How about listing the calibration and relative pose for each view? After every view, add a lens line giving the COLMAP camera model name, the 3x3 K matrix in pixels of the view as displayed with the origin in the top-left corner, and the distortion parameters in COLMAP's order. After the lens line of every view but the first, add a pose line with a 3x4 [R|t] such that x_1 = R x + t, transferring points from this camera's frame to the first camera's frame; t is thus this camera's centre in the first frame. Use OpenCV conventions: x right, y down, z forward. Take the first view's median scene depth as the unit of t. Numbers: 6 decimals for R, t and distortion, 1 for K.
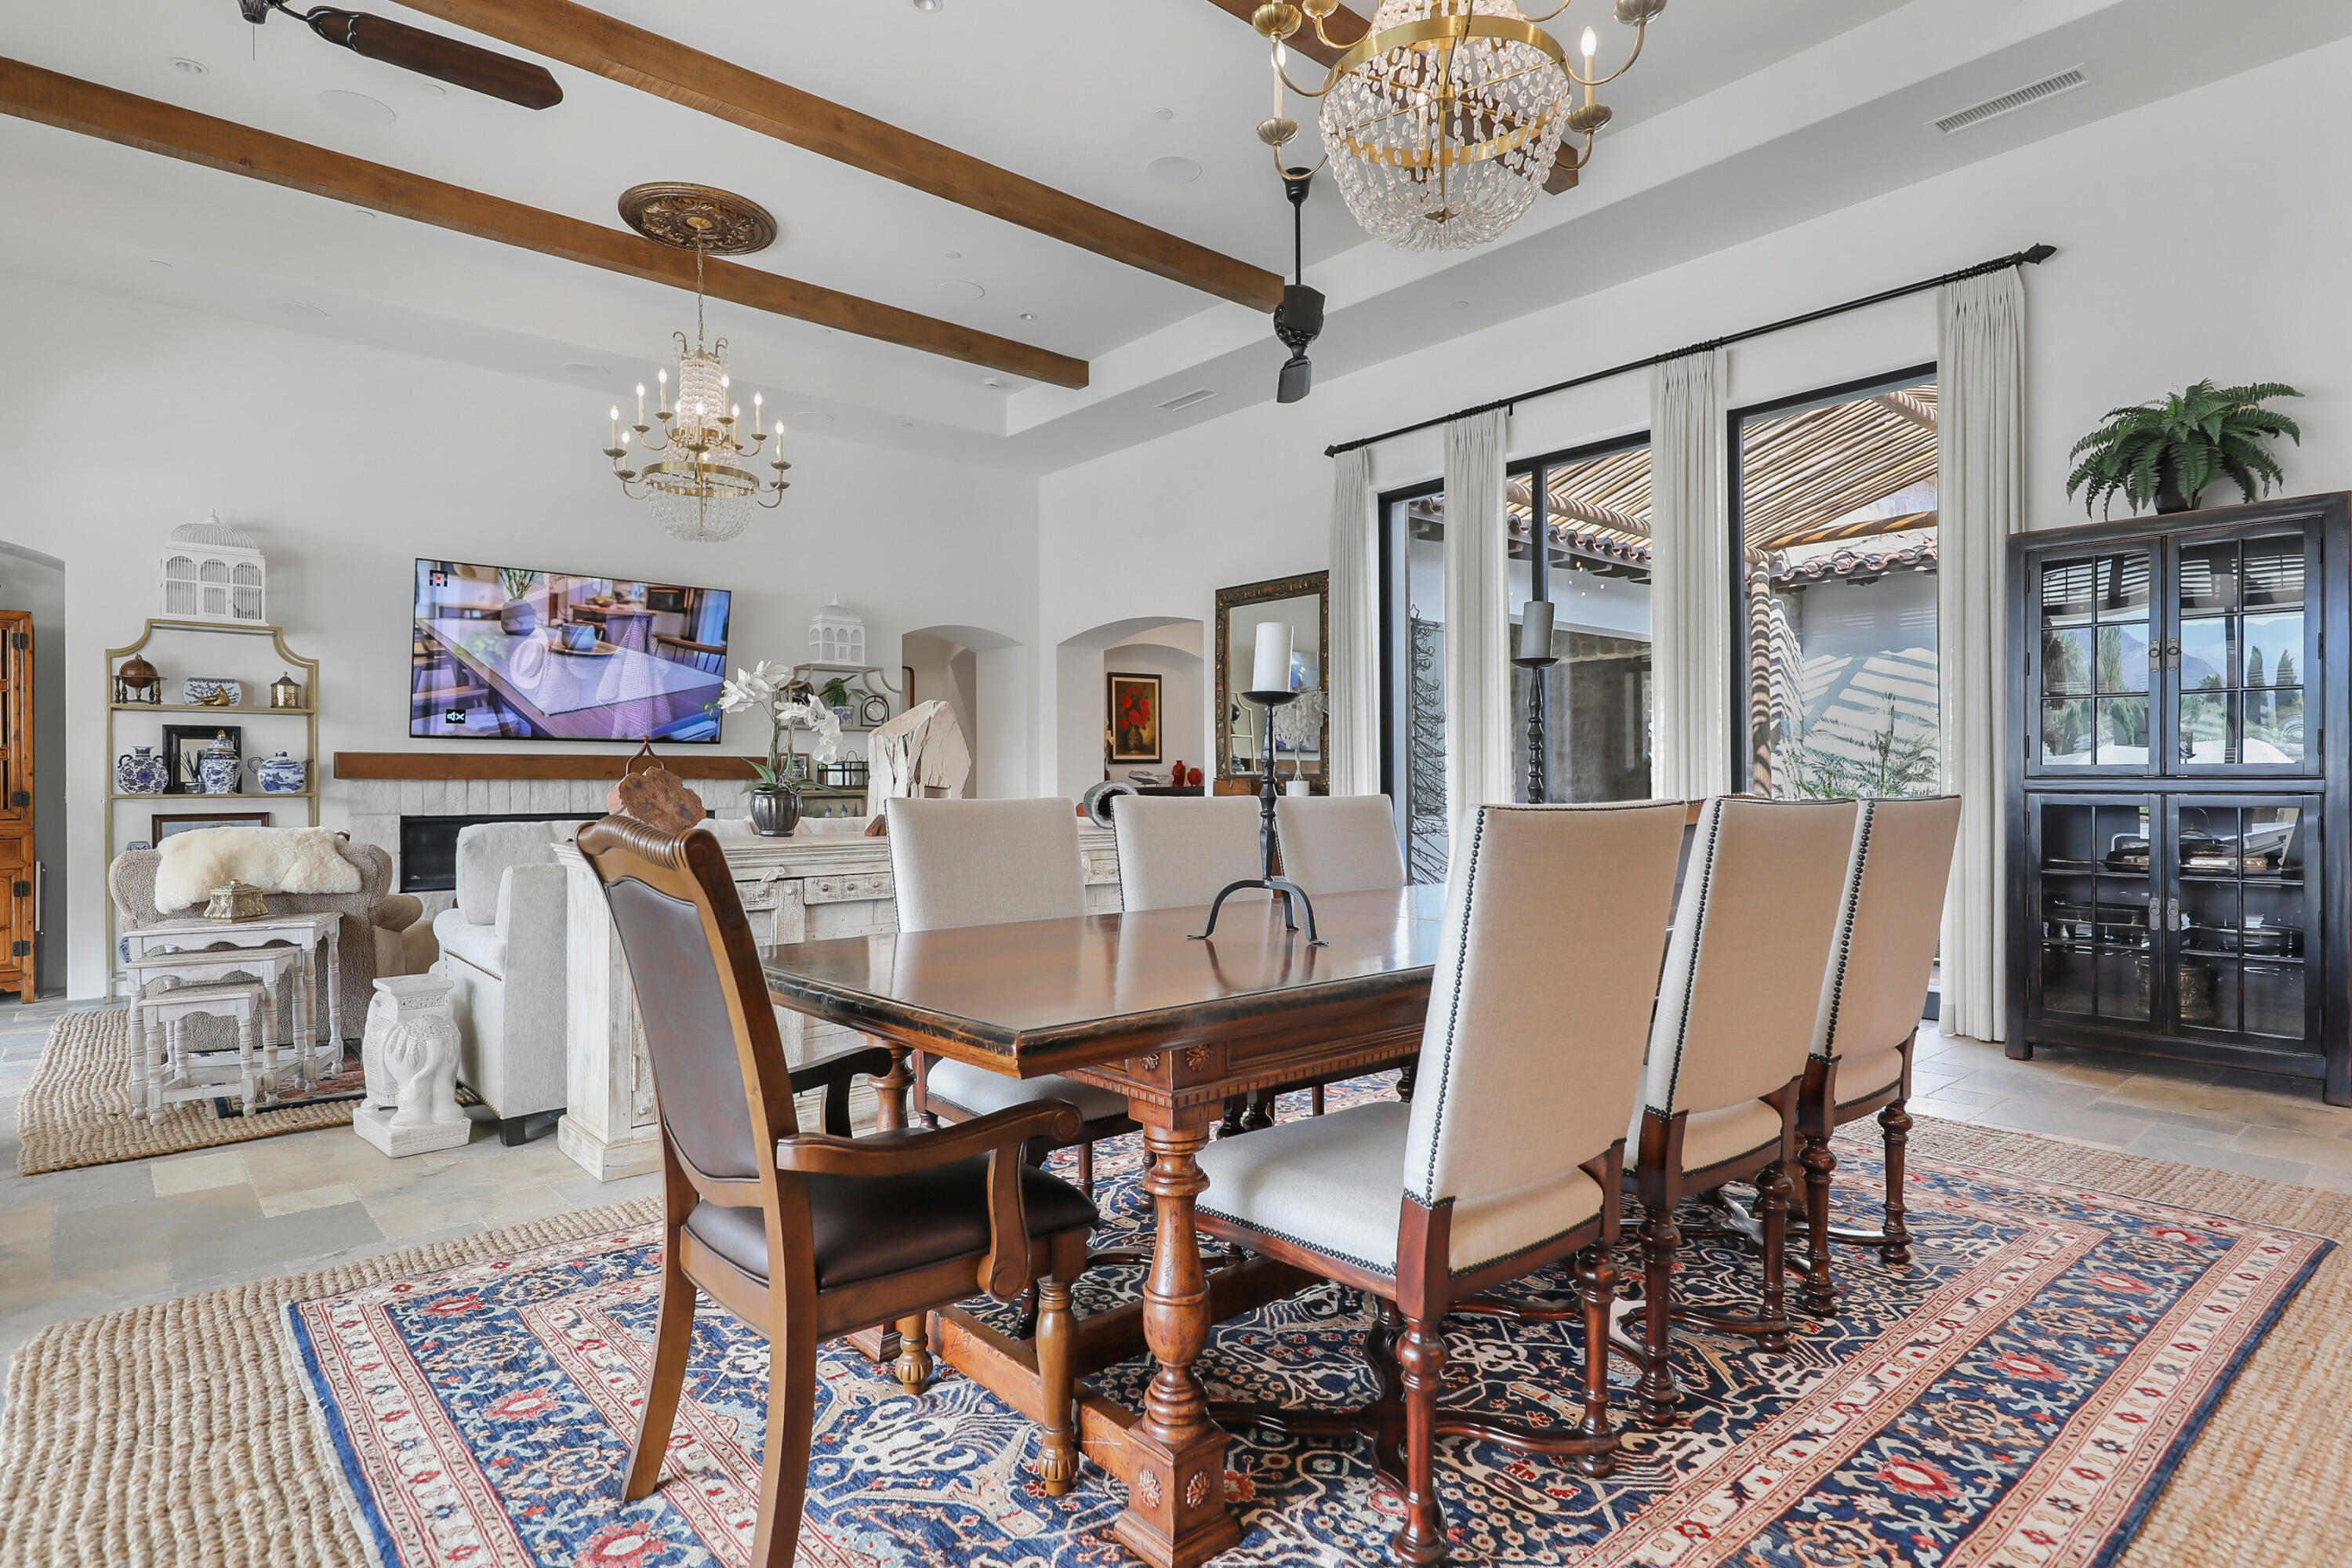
lens RADIAL K [[1250.6, 0, 1198.0], [0, 1250.6, 780.8], [0, 0, 1]] dist [0.000348, -0.000439]
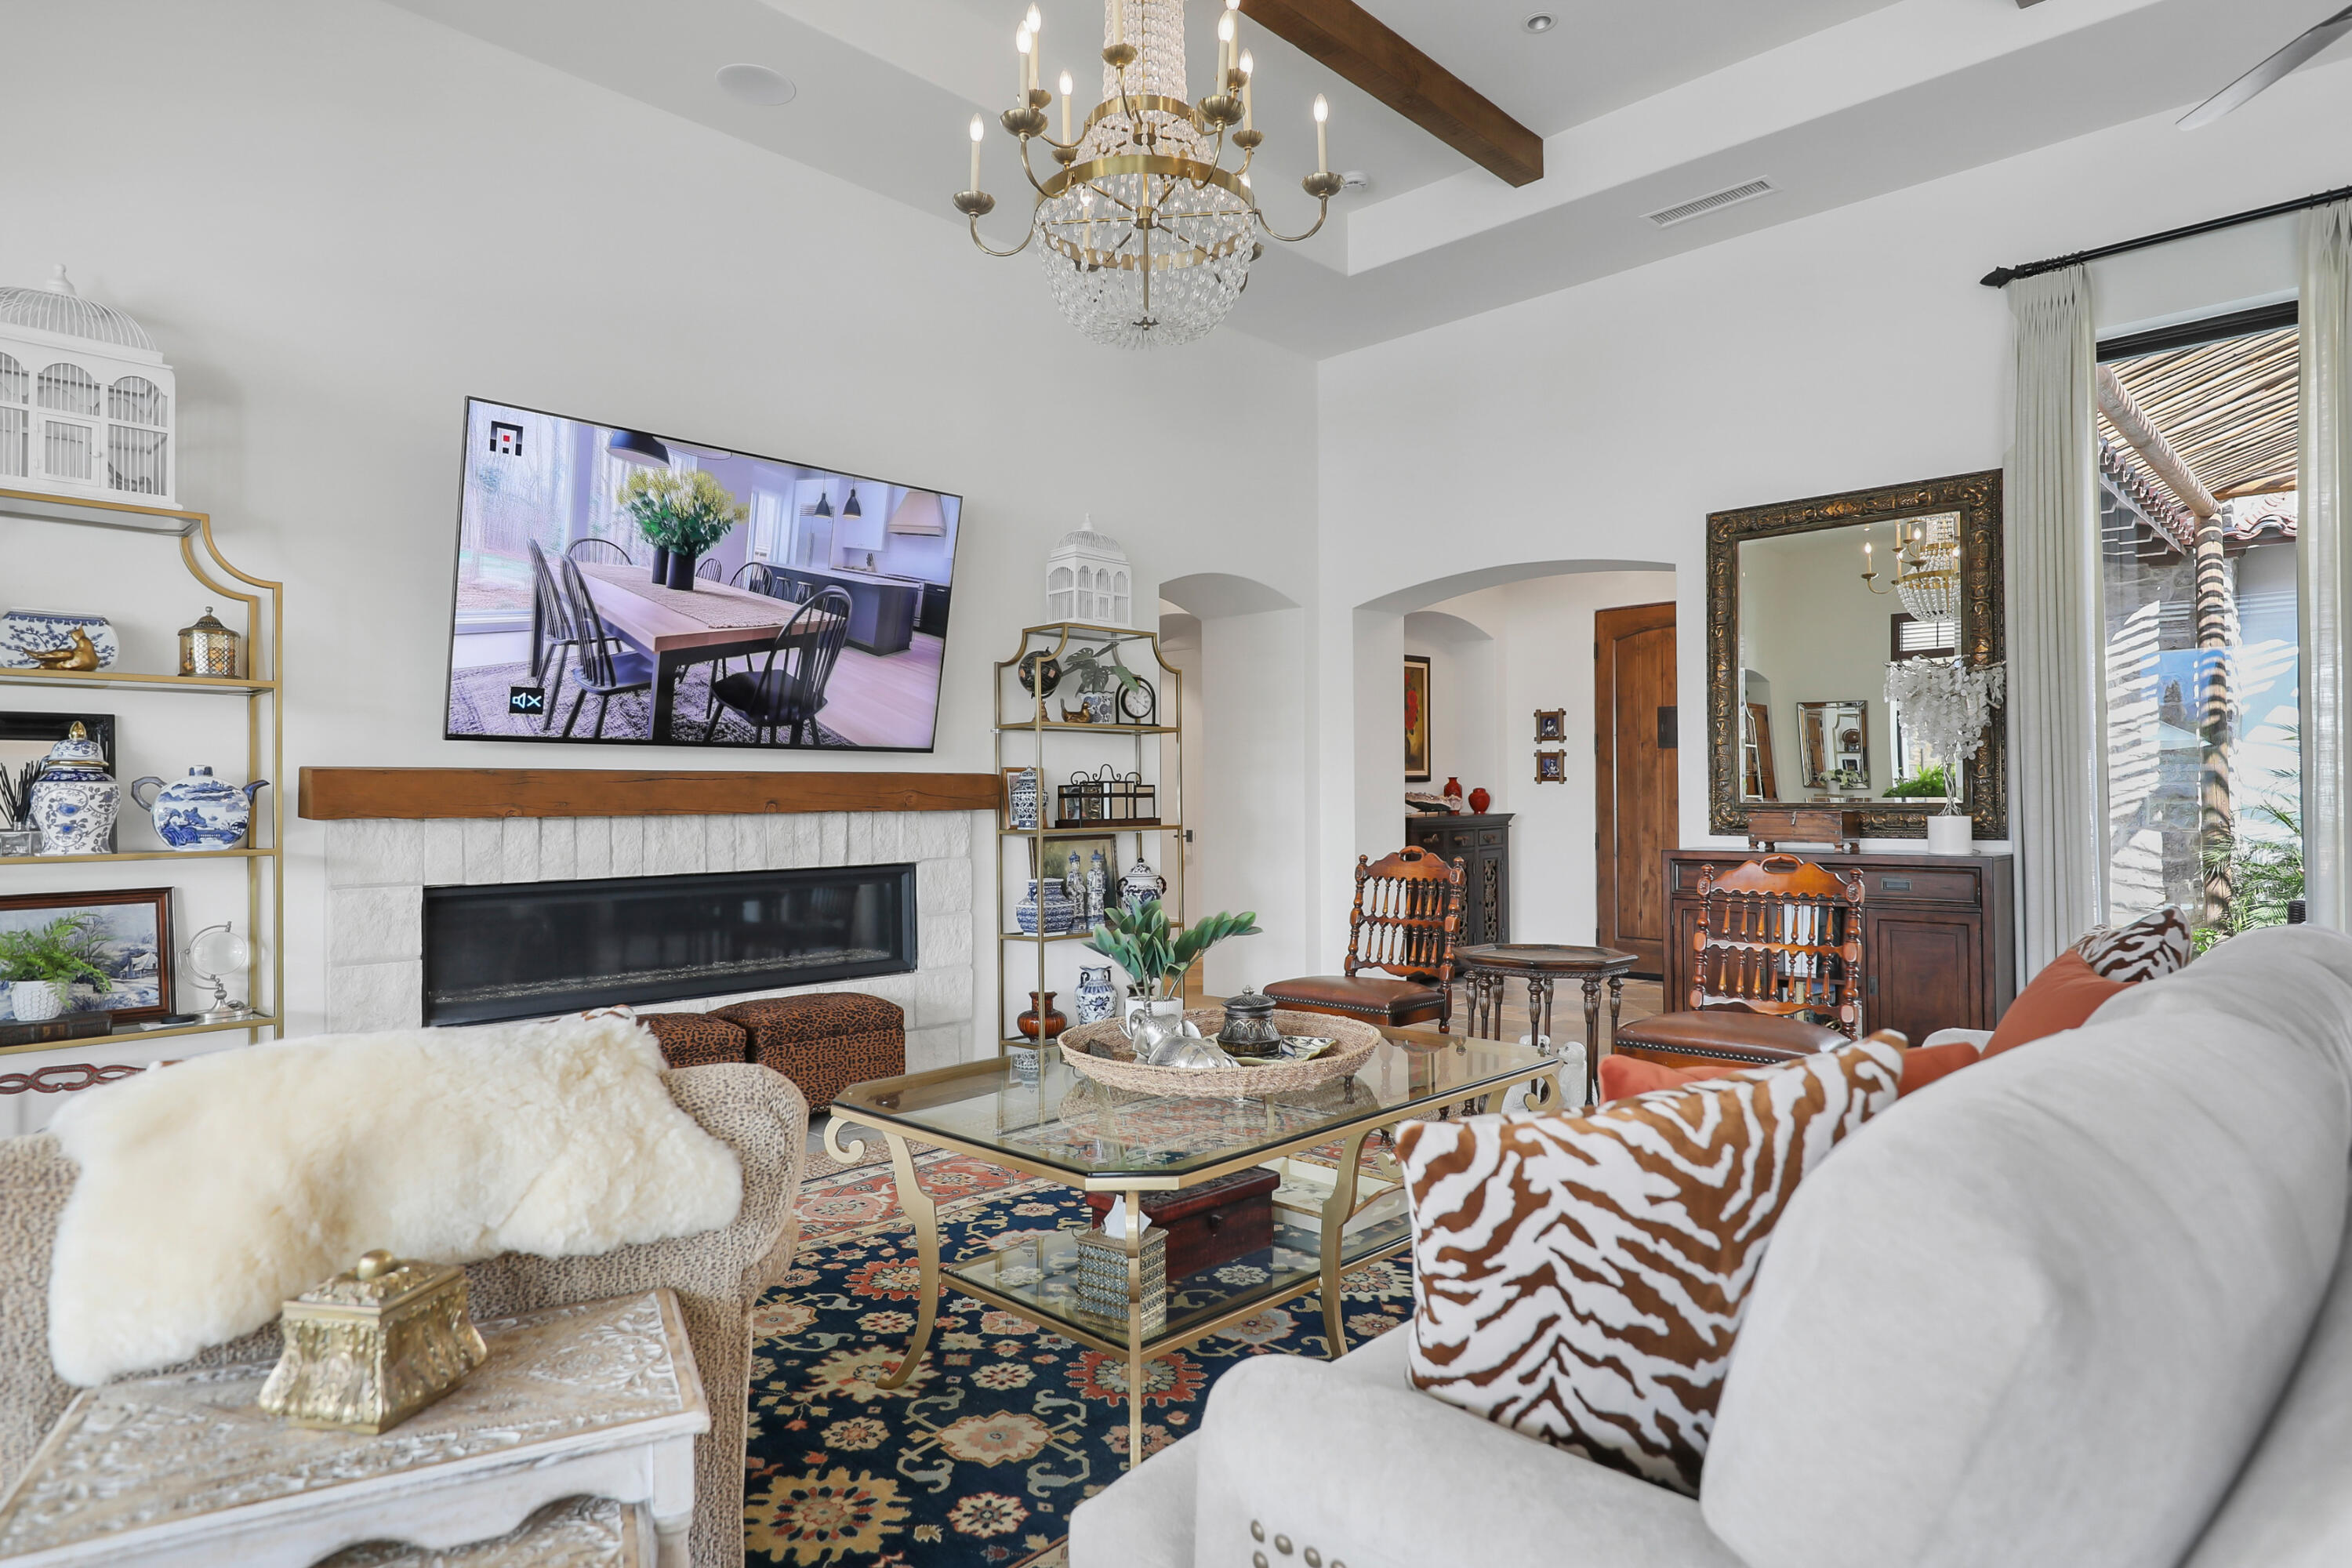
lens RADIAL K [[1315.5, 0, 1191.3], [0, 1315.5, 774.7], [0, 0, 1]] dist [0.006054, -0.000287]
pose [[0.995237, 0.000984, 0.097480, -0.412201], [0.000262, 0.999918, -0.012766, -0.013585], [-0.097485, 0.012731, 0.995156, 0.461342]]
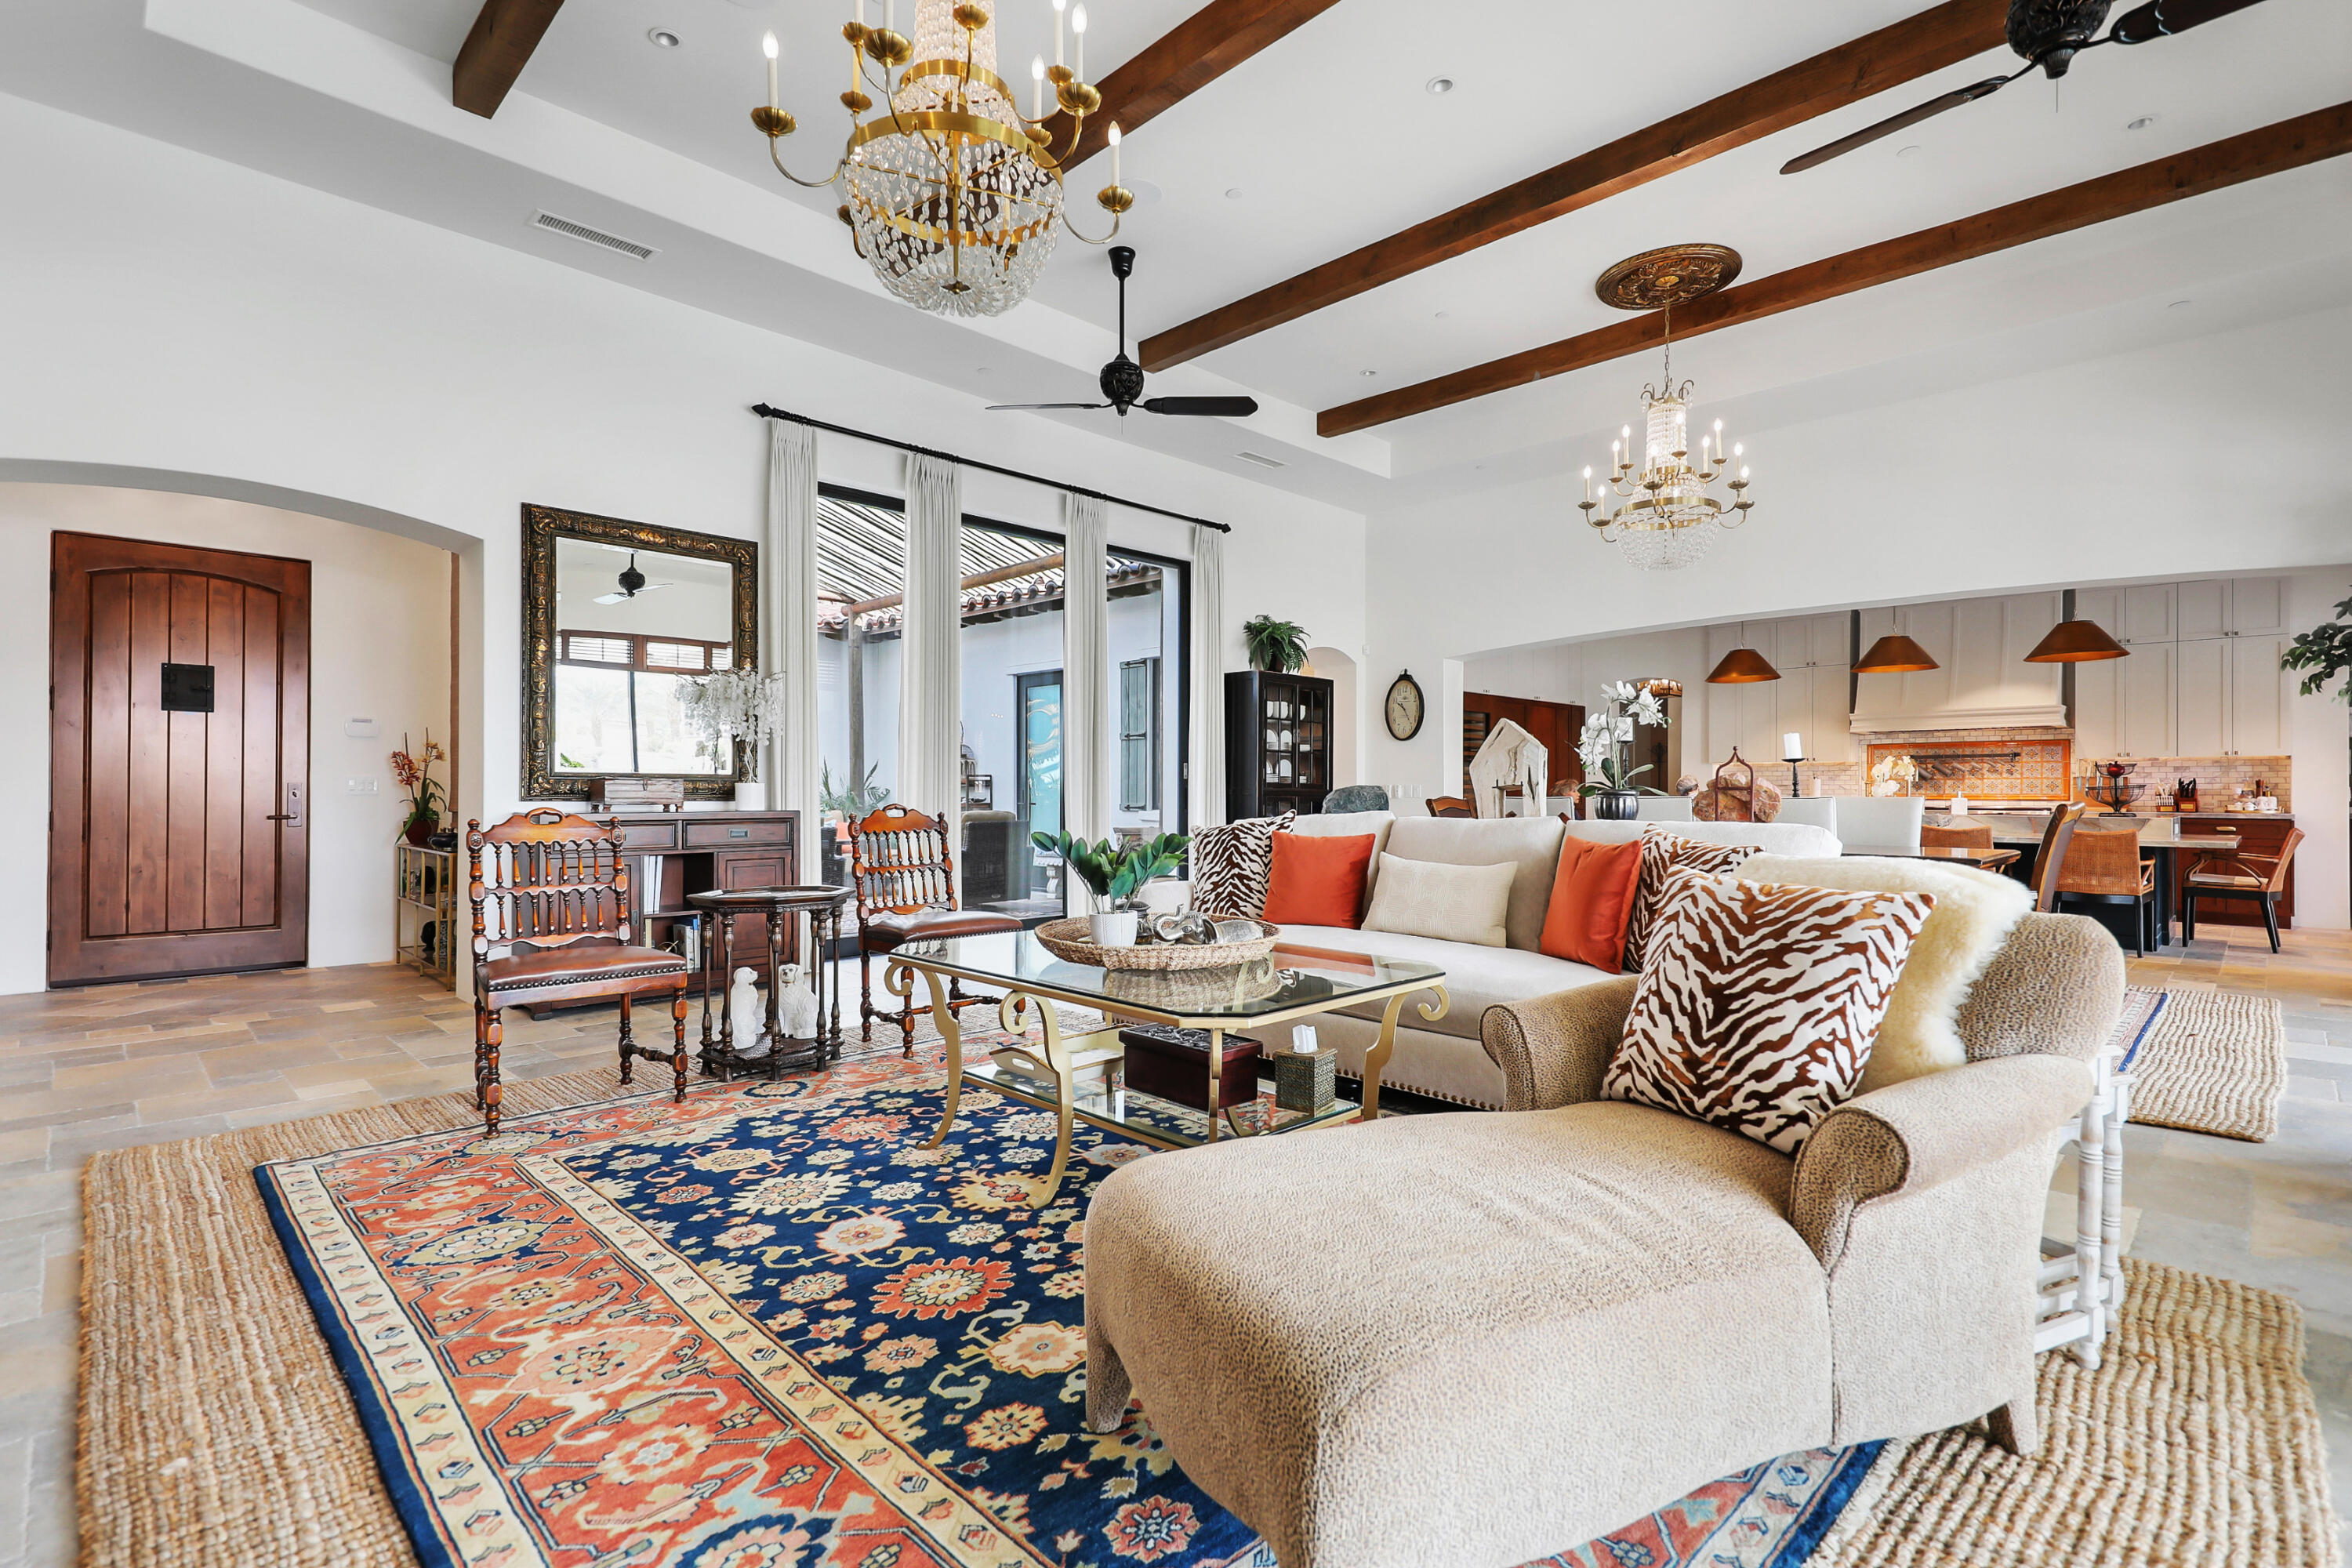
lens RADIAL K [[1098.5, 0, 1176.0], [0, 1098.5, 784.0], [0, 0, 1]] dist [0.016768, -0.000314]
pose [[-0.069770, 0.008350, 0.997528, -0.811338], [-0.008159, 0.999927, -0.008941, 0.006835], [-0.997530, -0.008763, -0.069696, 0.890702]]
